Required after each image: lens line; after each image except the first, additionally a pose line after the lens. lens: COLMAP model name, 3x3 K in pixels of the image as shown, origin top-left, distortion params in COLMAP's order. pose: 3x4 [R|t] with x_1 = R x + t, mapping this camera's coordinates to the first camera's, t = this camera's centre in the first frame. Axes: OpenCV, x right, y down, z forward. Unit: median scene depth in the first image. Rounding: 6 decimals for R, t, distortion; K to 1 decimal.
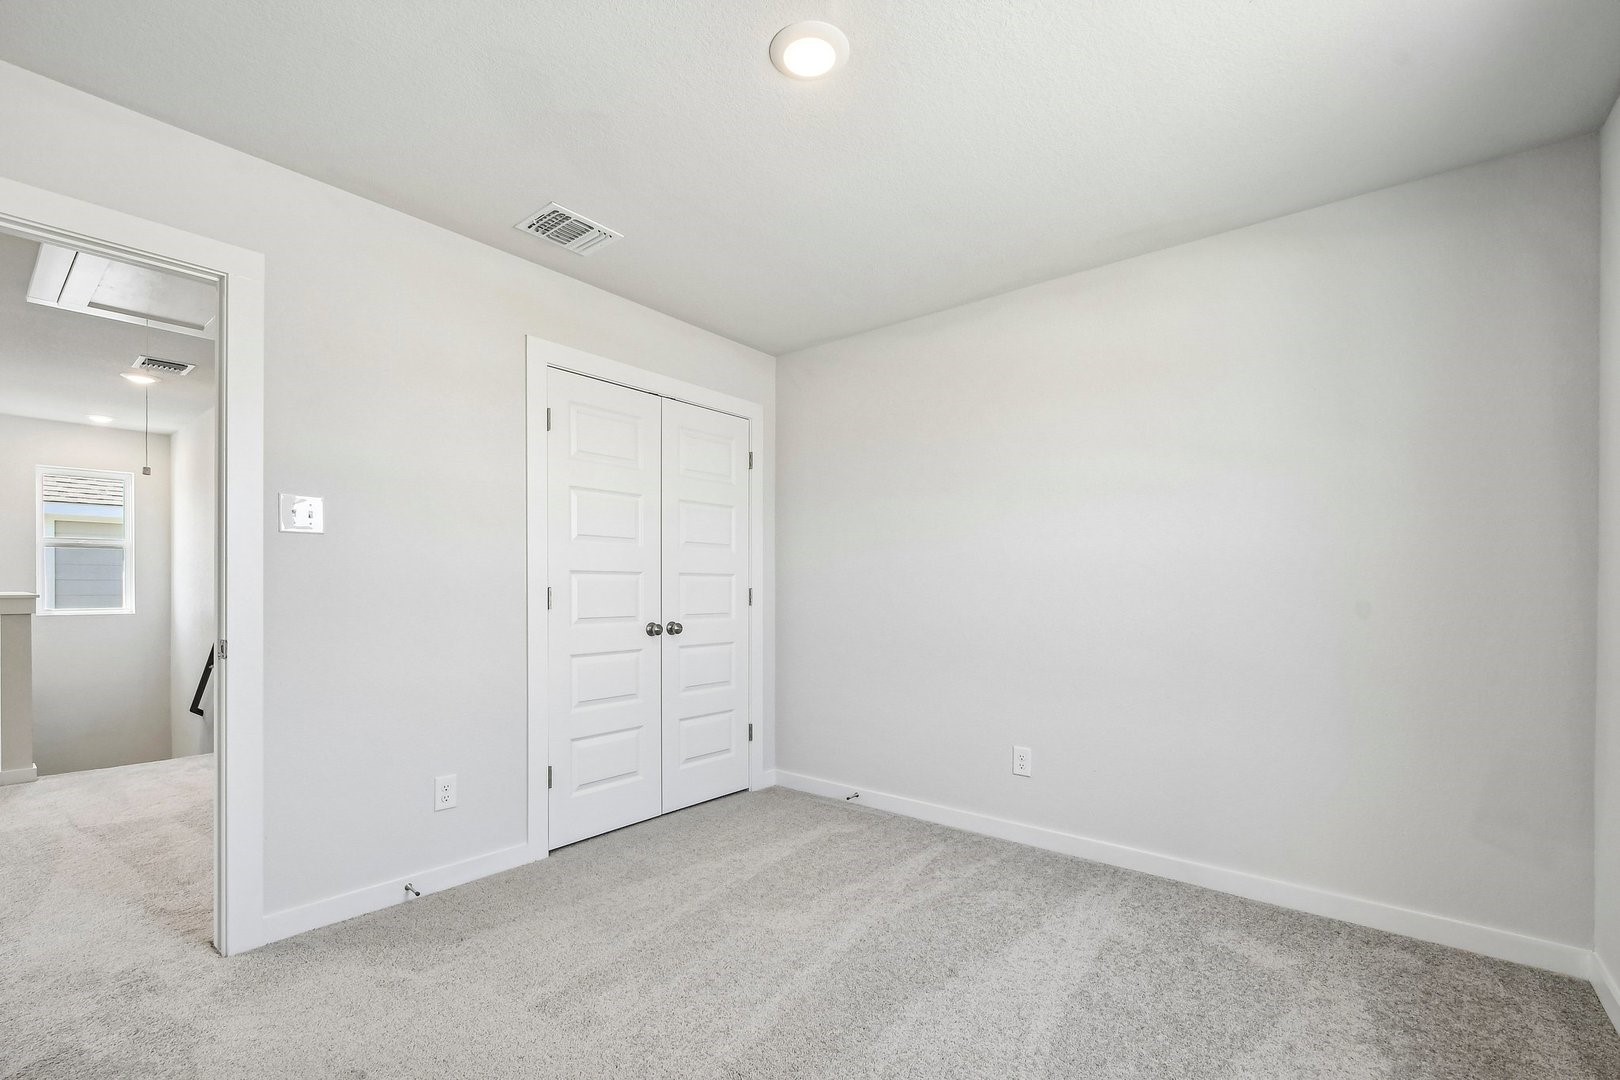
lens RADIAL K [[729.5, 0, 783.9], [0, 729.5, 591.4], [0, 0, 1]] dist [0.013738, -0.000599]
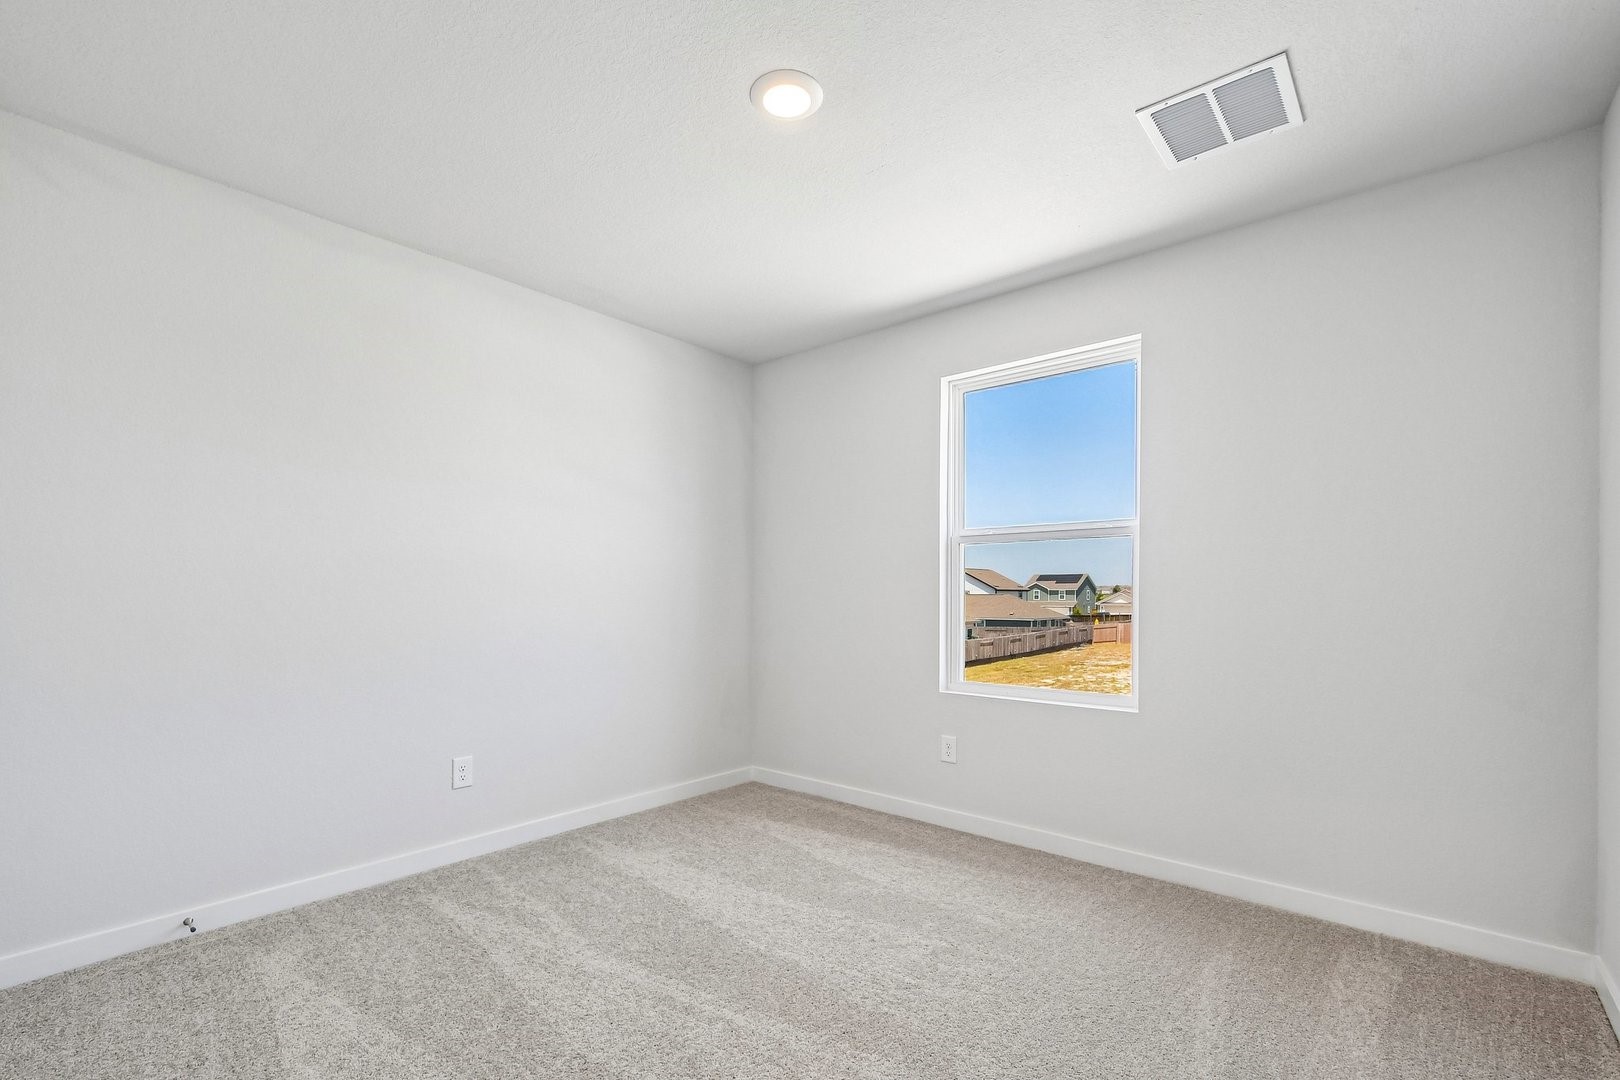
lens RADIAL K [[729.5, 0, 800.3], [0, 729.5, 573.0], [0, 0, 1]] dist [0.013738, -0.000599]
pose [[0.043005, 0.008276, 0.999041, -0.627547], [0.008559, 0.999926, -0.008651, -0.013649], [-0.999038, 0.008922, 0.042931, 0.544822]]
